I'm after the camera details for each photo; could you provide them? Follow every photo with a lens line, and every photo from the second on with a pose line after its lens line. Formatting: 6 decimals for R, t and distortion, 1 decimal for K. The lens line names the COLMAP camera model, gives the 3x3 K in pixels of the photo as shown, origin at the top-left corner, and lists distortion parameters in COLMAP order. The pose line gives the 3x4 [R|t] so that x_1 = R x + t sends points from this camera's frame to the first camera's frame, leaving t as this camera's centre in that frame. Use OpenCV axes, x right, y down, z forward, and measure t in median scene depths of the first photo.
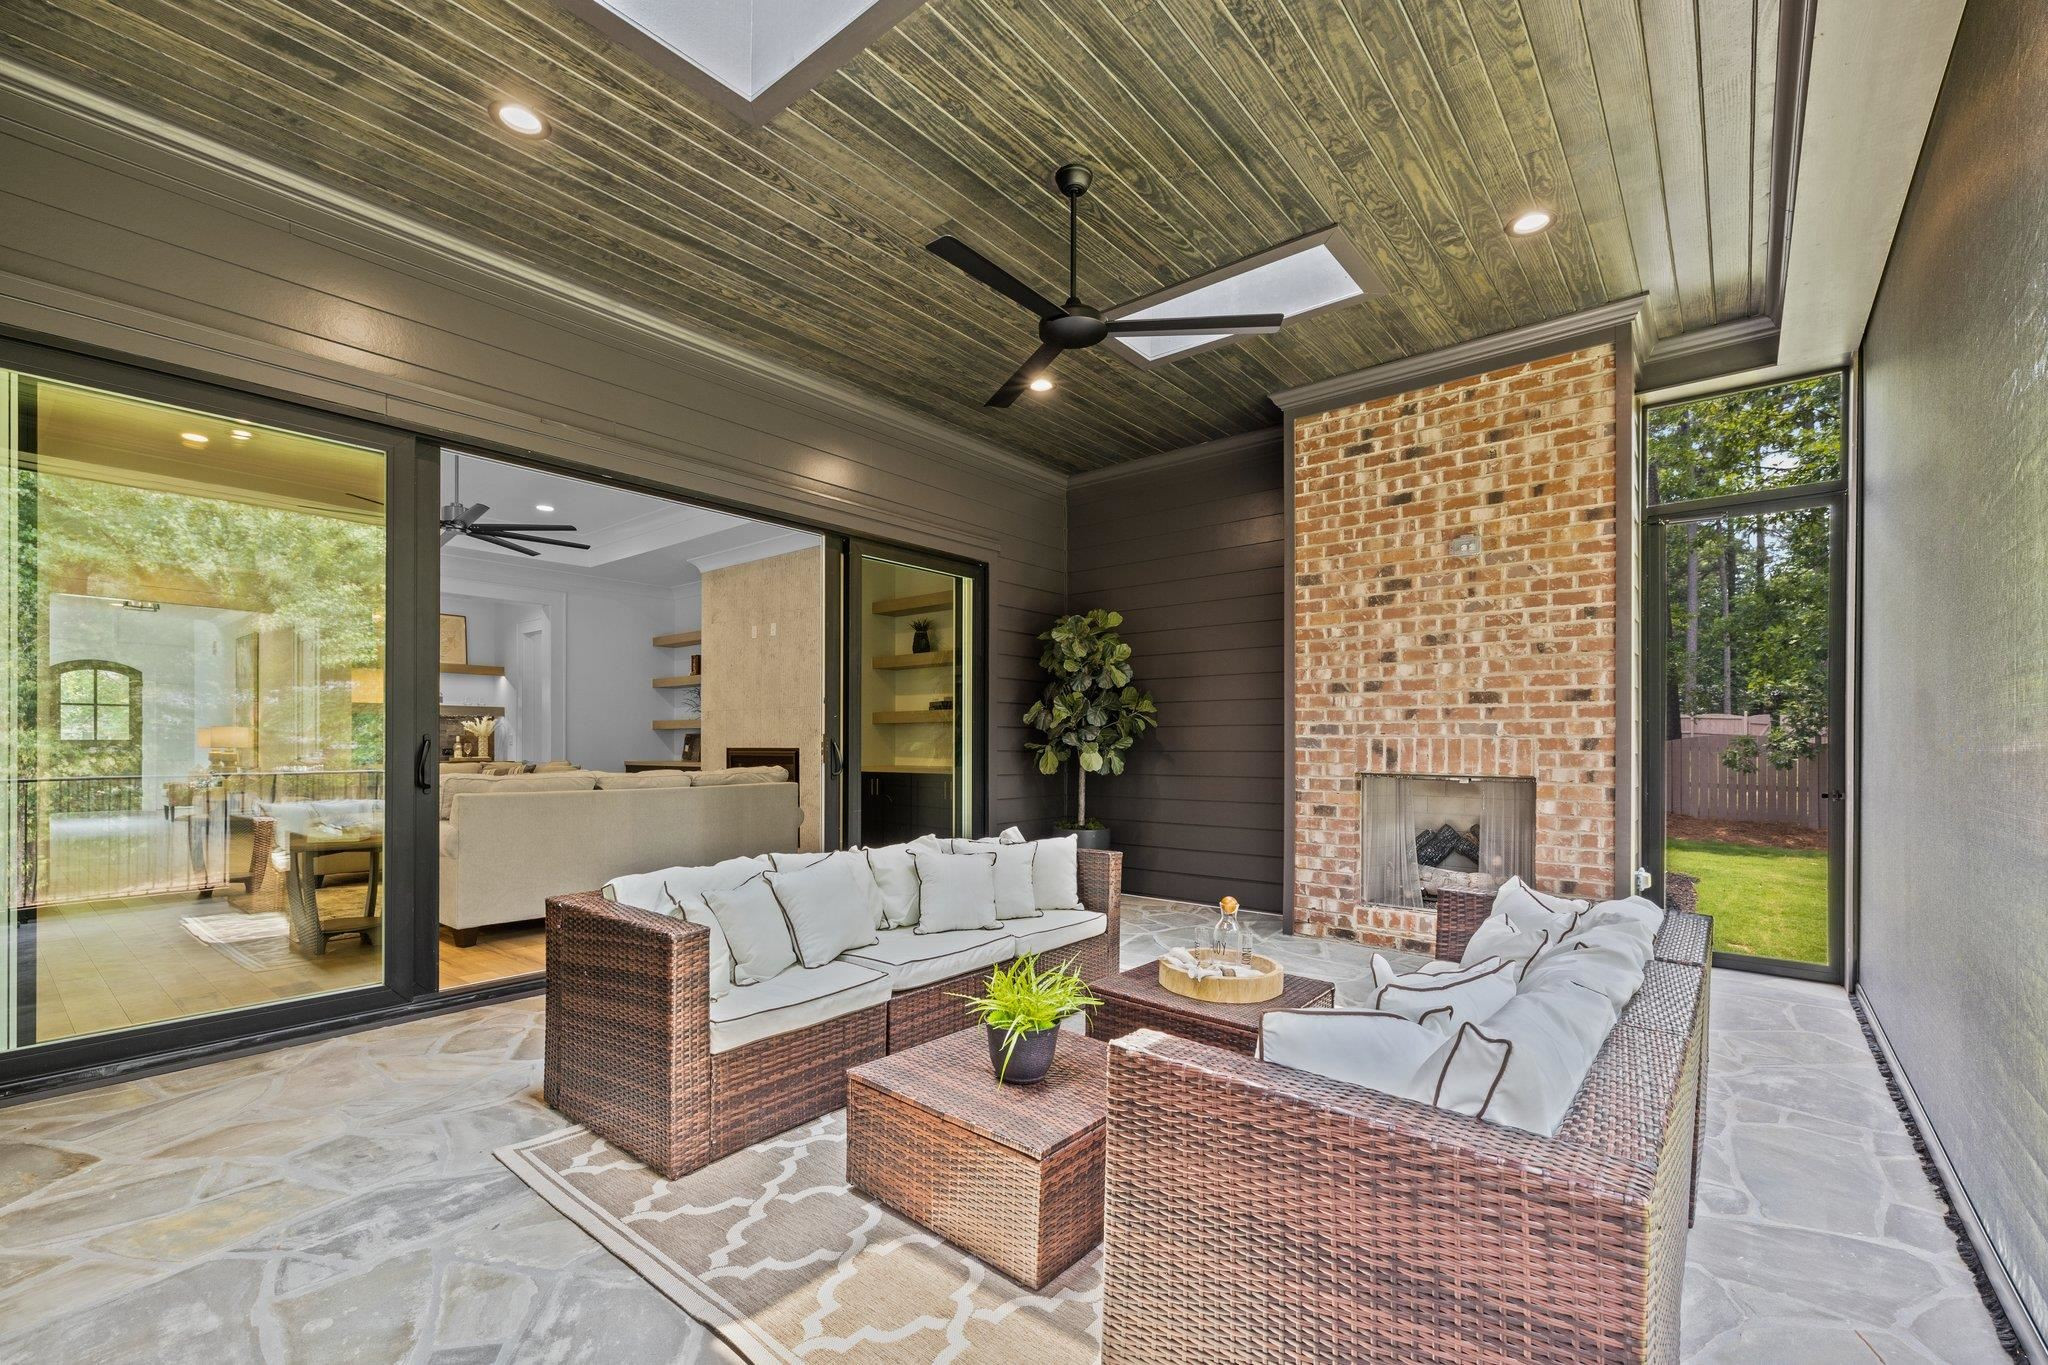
lens RADIAL K [[865.5, 0, 1025.3], [0, 865.5, 743.5], [0, 0, 1]] dist [0.012060, -0.000062]
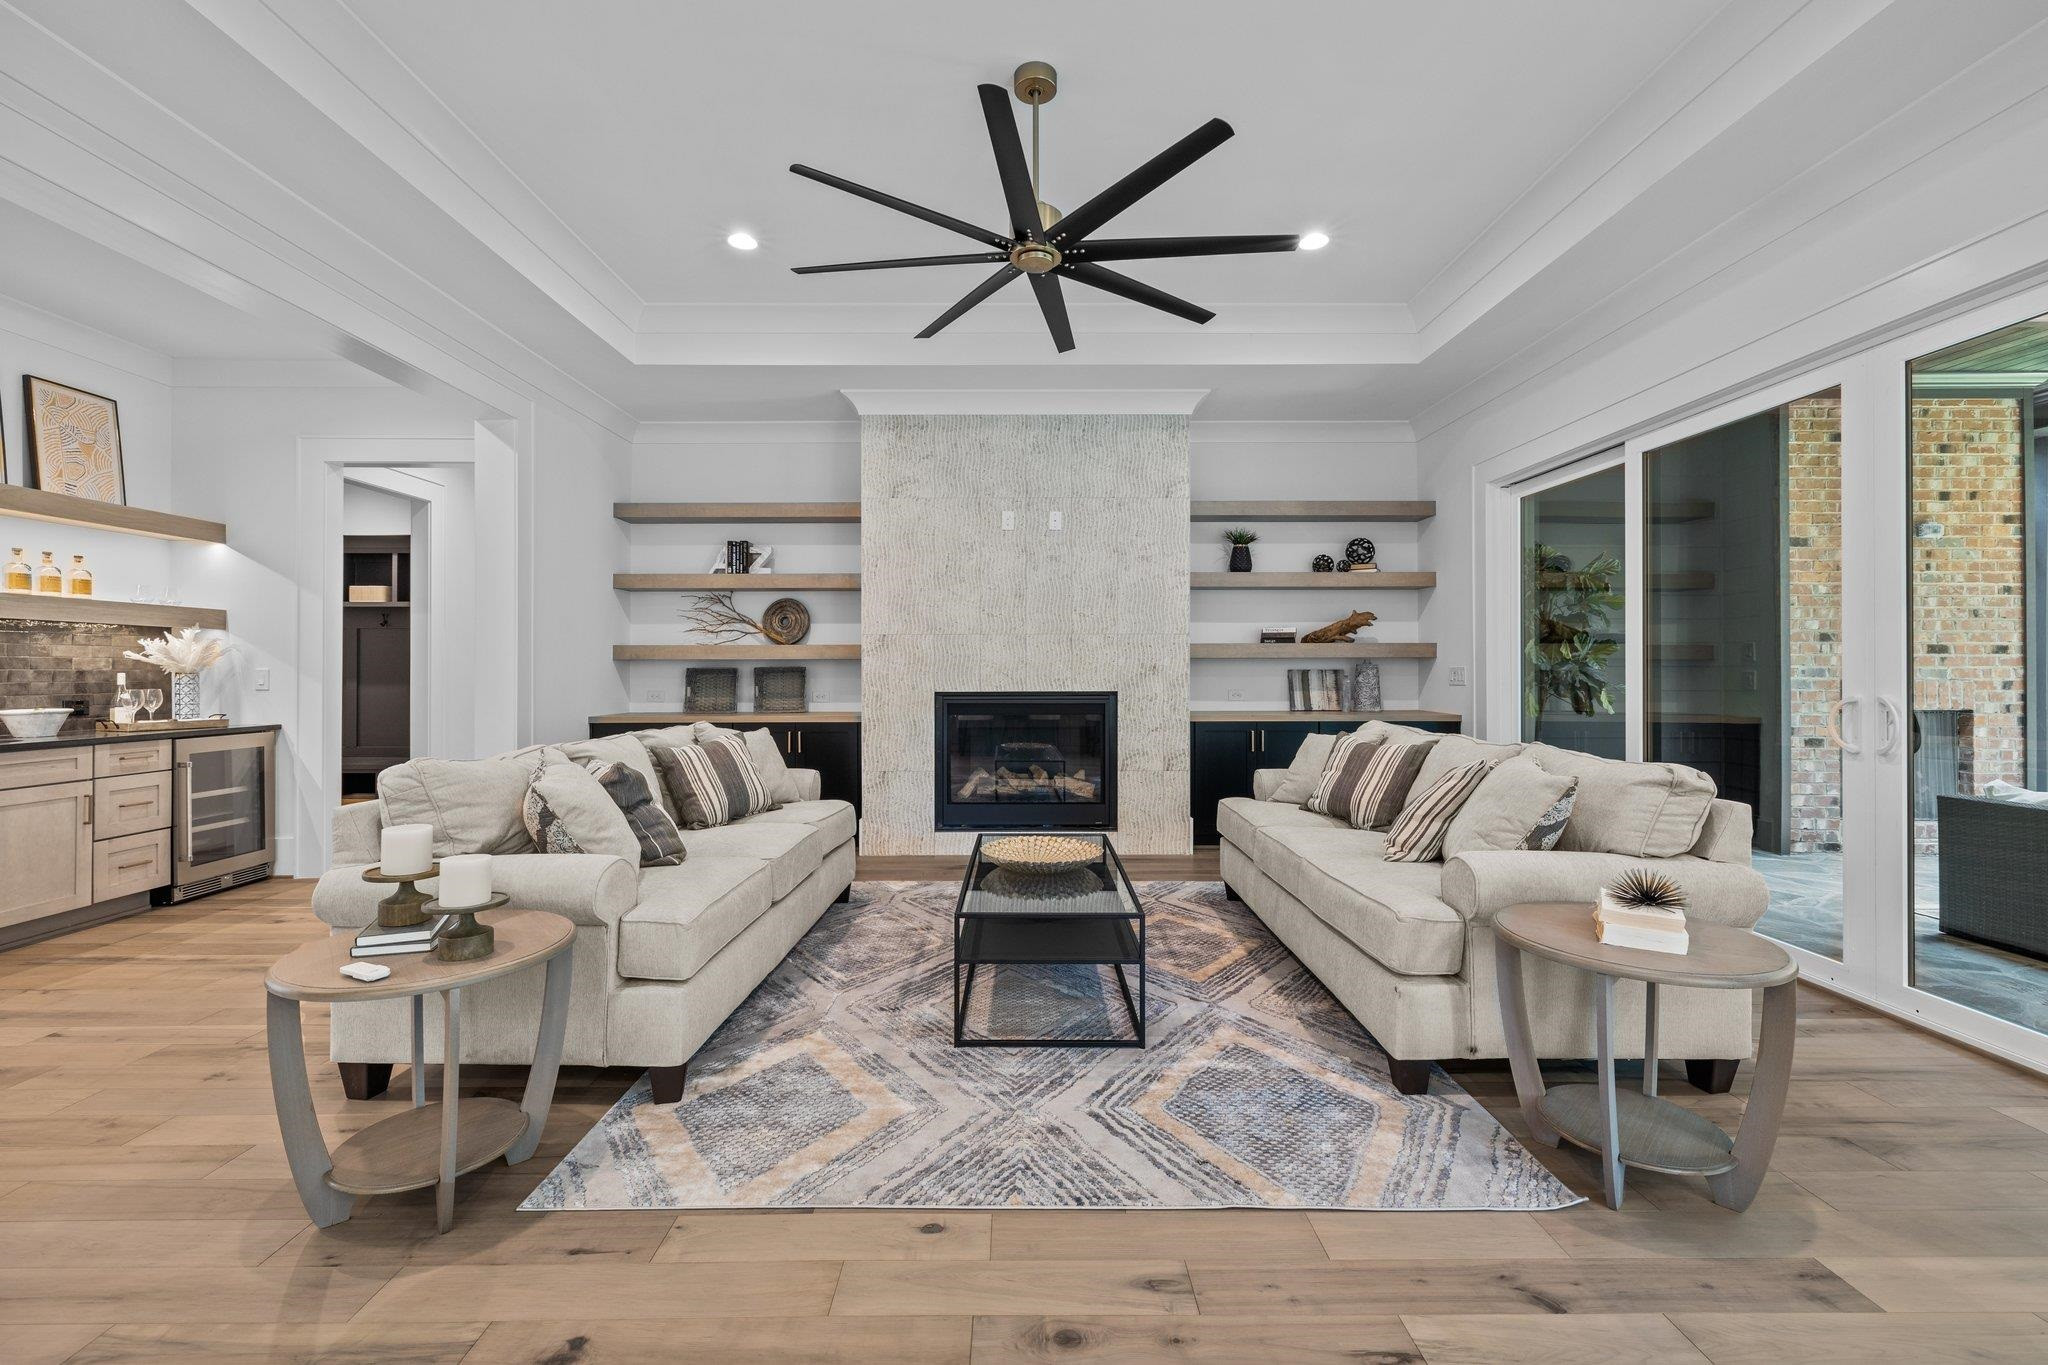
lens RADIAL K [[865.5, 0, 1027.4], [0, 865.5, 661.5], [0, 0, 1]] dist [0.012060, -0.000062]
pose [[0.768104, 0.003626, 0.640314, -1.289858], [-0.000366, 0.999986, -0.005224, -0.026135], [-0.640325, 0.003778, 0.768095, 0.828687]]
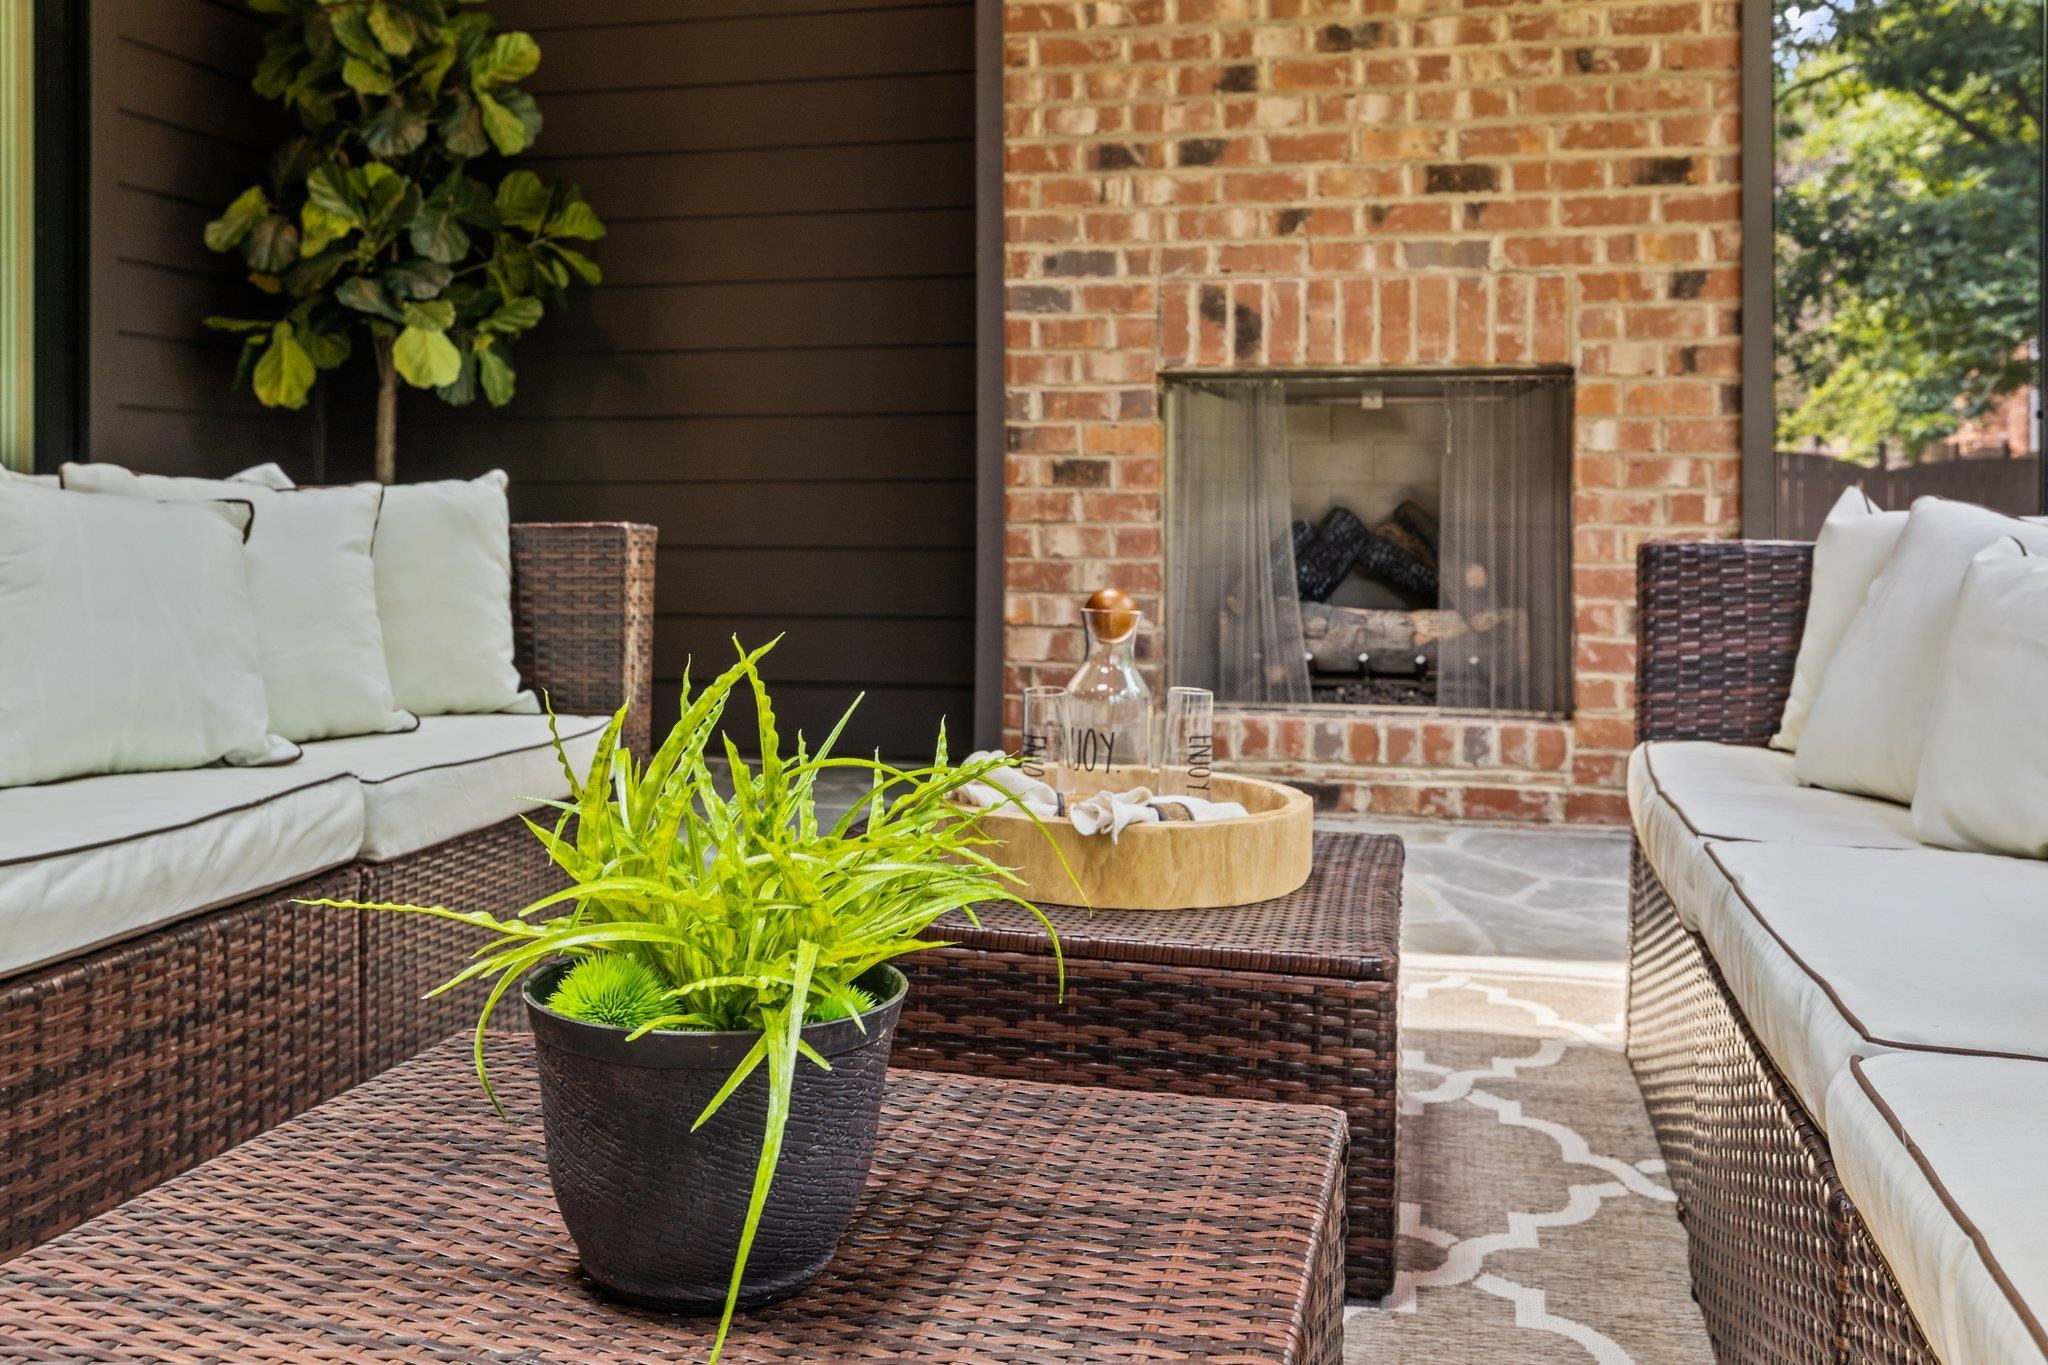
lens RADIAL K [[1885.9, 0, 979.7], [0, 1885.9, 498.1], [0, 0, 1]] dist [0.019208, 0.000000]
pose [[0.898832, 0.001723, 0.438289, -0.069412], [0.001278, 0.999978, -0.006552, 0.100601], [-0.438291, 0.006450, 0.898810, 0.279252]]
